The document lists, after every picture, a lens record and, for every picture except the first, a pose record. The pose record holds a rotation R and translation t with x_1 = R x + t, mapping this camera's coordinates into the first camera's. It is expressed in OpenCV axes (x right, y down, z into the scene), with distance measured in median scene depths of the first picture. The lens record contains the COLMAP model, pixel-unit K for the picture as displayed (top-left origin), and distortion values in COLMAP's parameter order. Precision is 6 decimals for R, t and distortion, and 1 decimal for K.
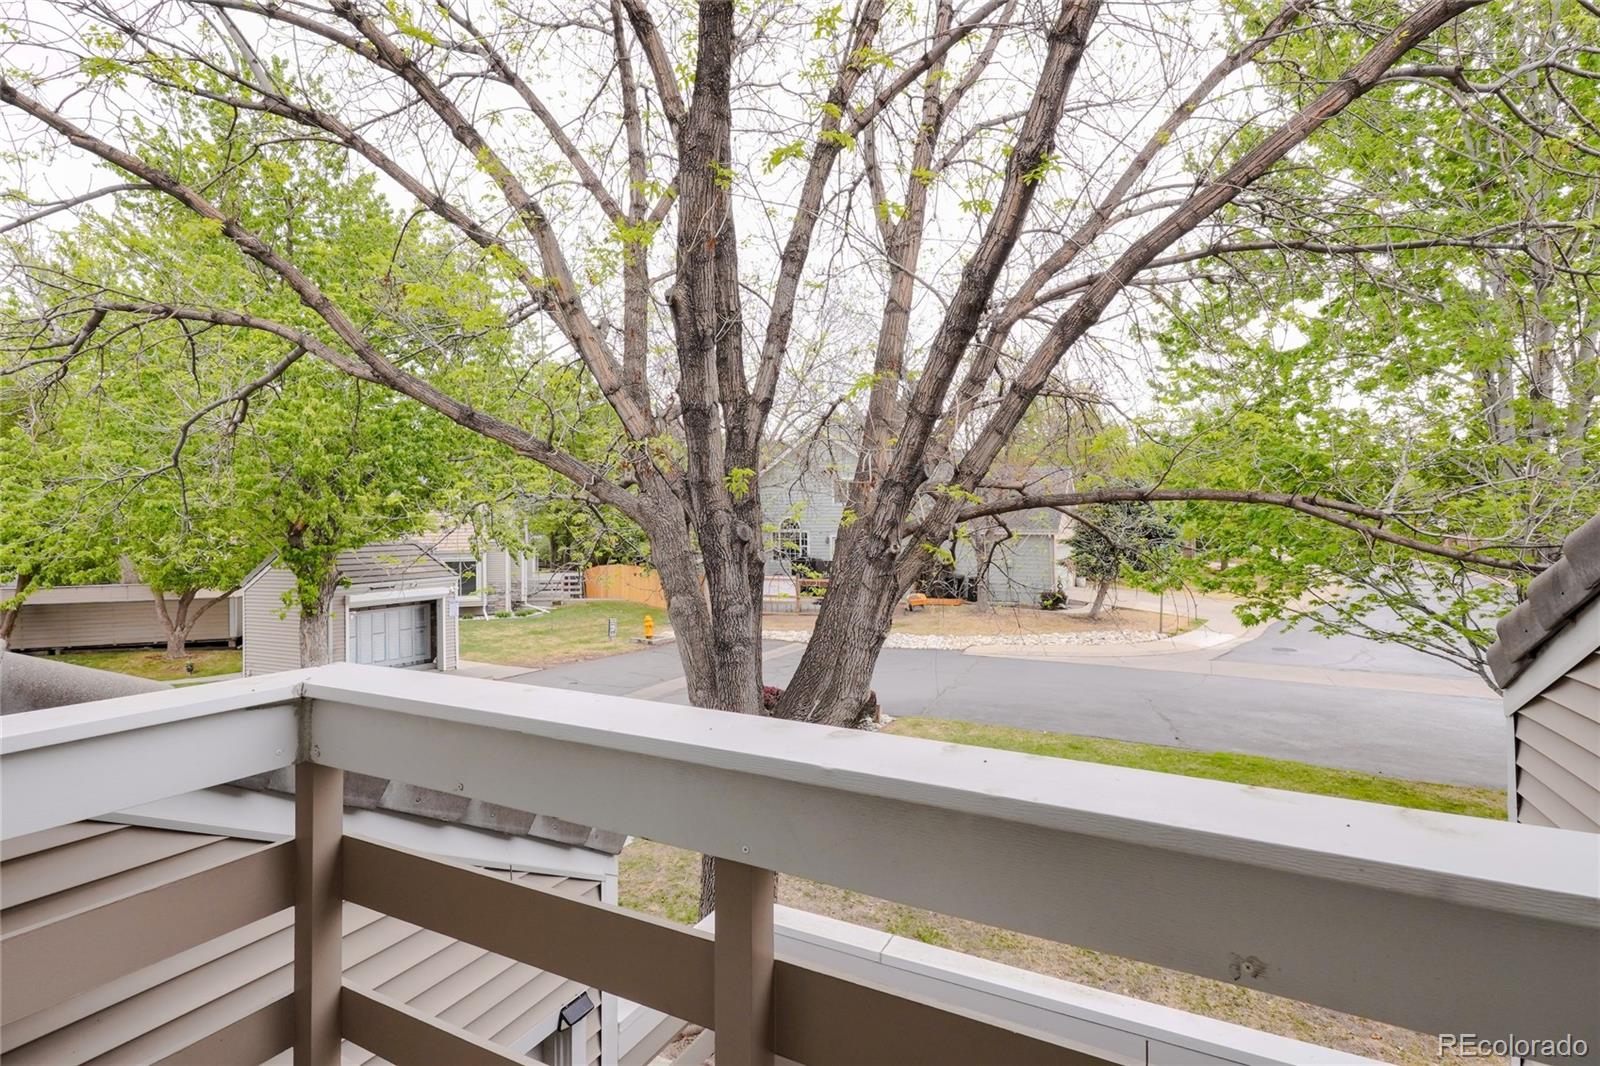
lens RADIAL K [[764.3, 0, 790.3], [0, 764.3, 522.0], [0, 0, 1]] dist [0.007608, -0.000185]
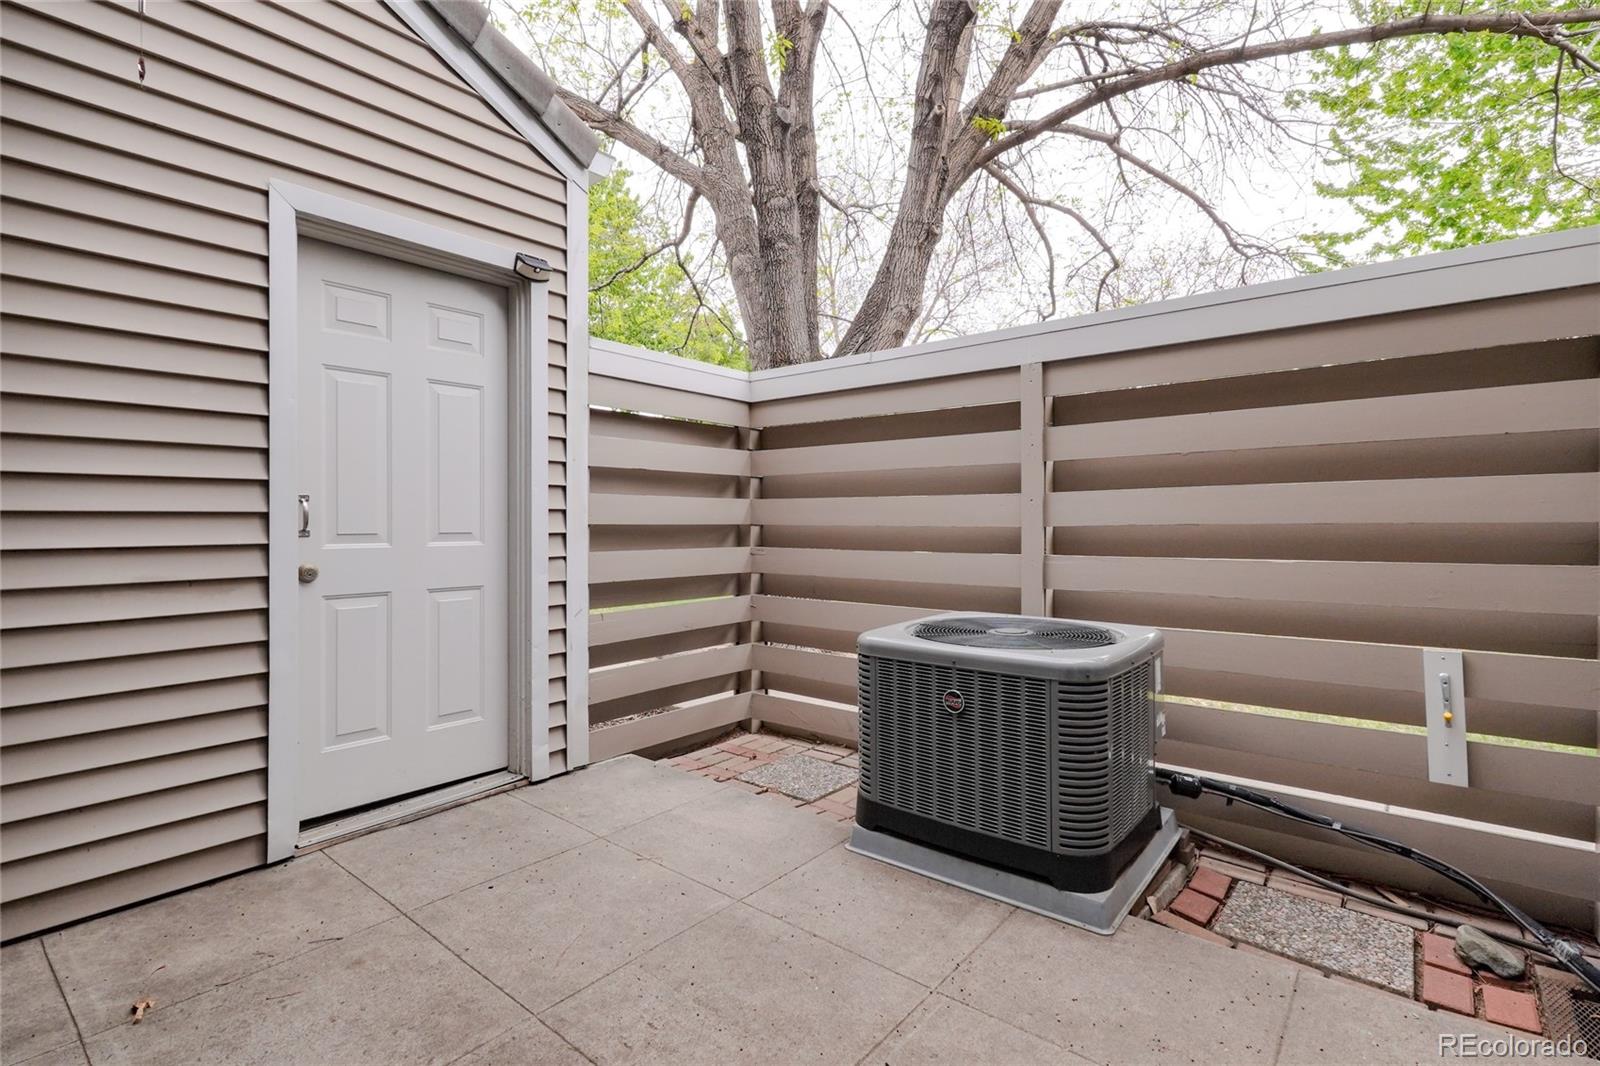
lens RADIAL K [[764.3, 0, 790.3], [0, 764.3, 522.0], [0, 0, 1]] dist [0.007608, -0.000185]
pose [[0.980721, 0.005760, -0.195327, 0.138567], [-0.004001, 0.999948, 0.009396, 0.515548], [0.195371, -0.008433, 0.980693, 0.030963]]
